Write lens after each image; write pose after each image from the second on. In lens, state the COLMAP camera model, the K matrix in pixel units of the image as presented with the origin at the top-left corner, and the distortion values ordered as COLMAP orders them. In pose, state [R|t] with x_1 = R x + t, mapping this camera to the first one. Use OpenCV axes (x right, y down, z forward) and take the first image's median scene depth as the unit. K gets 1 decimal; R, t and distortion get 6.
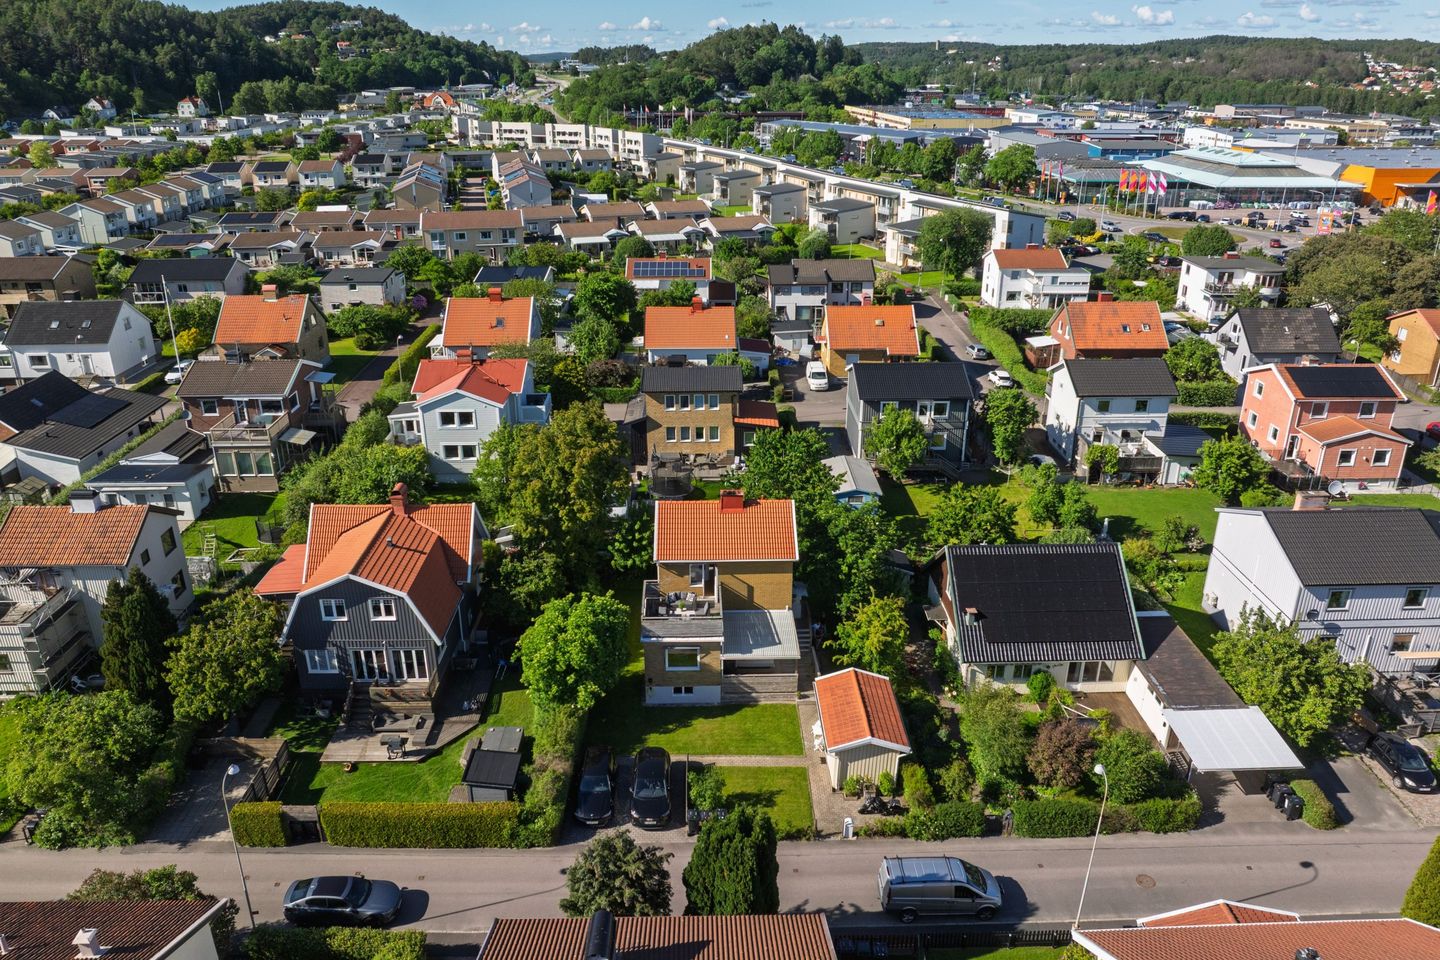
lens RADIAL K [[1004.7, 0, 720.0], [0, 1004.7, 480.0], [0, 0, 1]] dist [-0.043386, 0.011264]
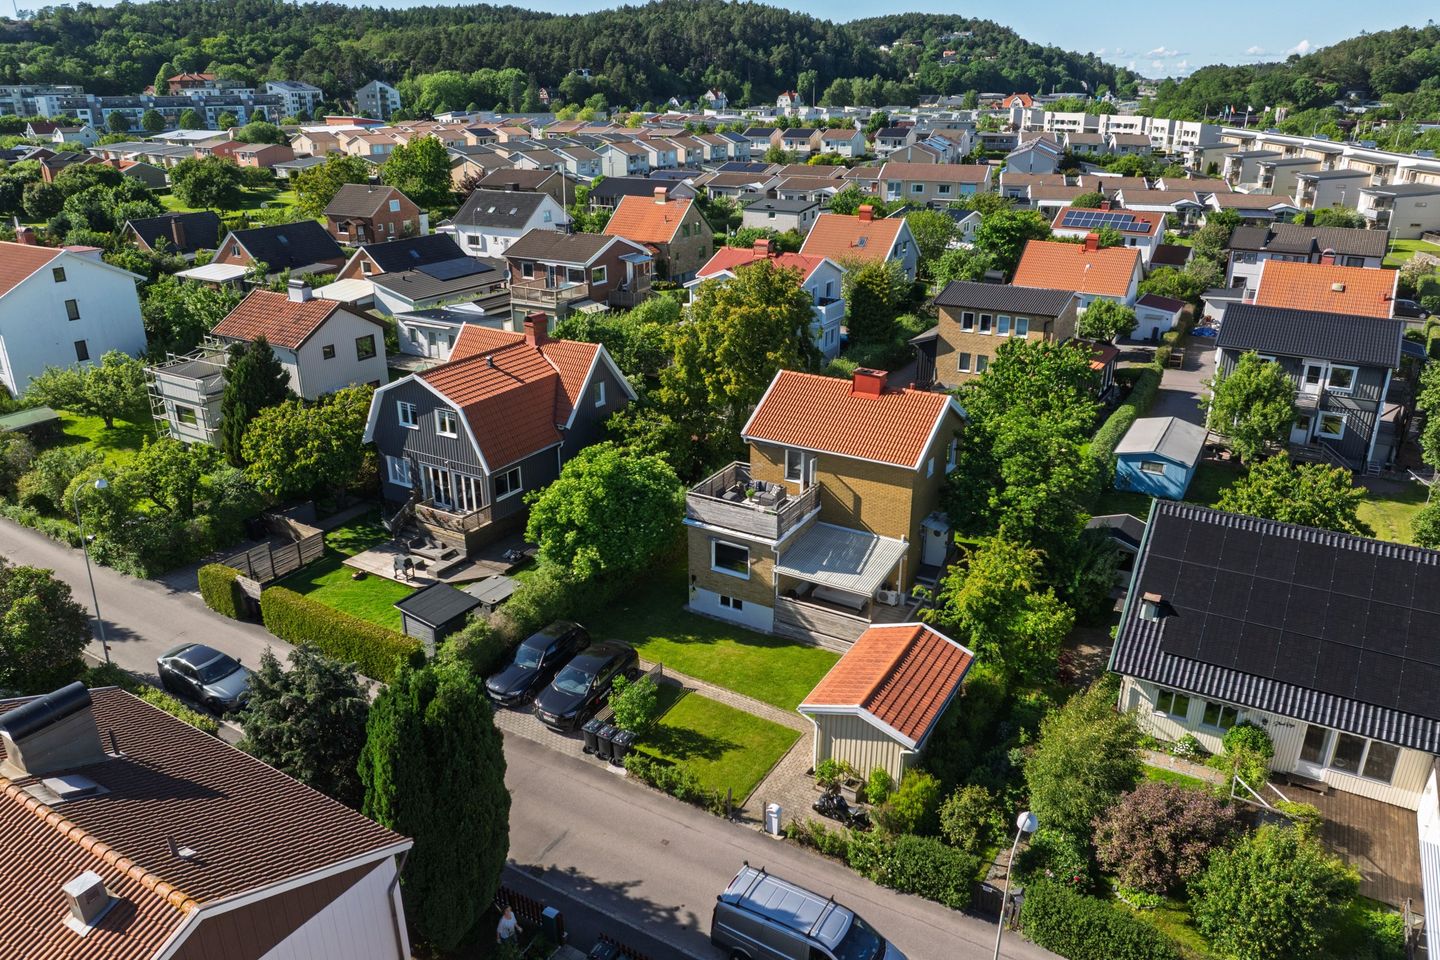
lens RADIAL K [[1004.7, 0, 720.0], [0, 1004.7, 480.0], [0, 0, 1]] dist [-0.043386, 0.011264]
pose [[0.849271, 0.195570, -0.490399, 0.096868], [-0.203223, 0.978386, 0.038237, 0.027779], [0.487277, 0.067187, 0.870659, 0.098585]]
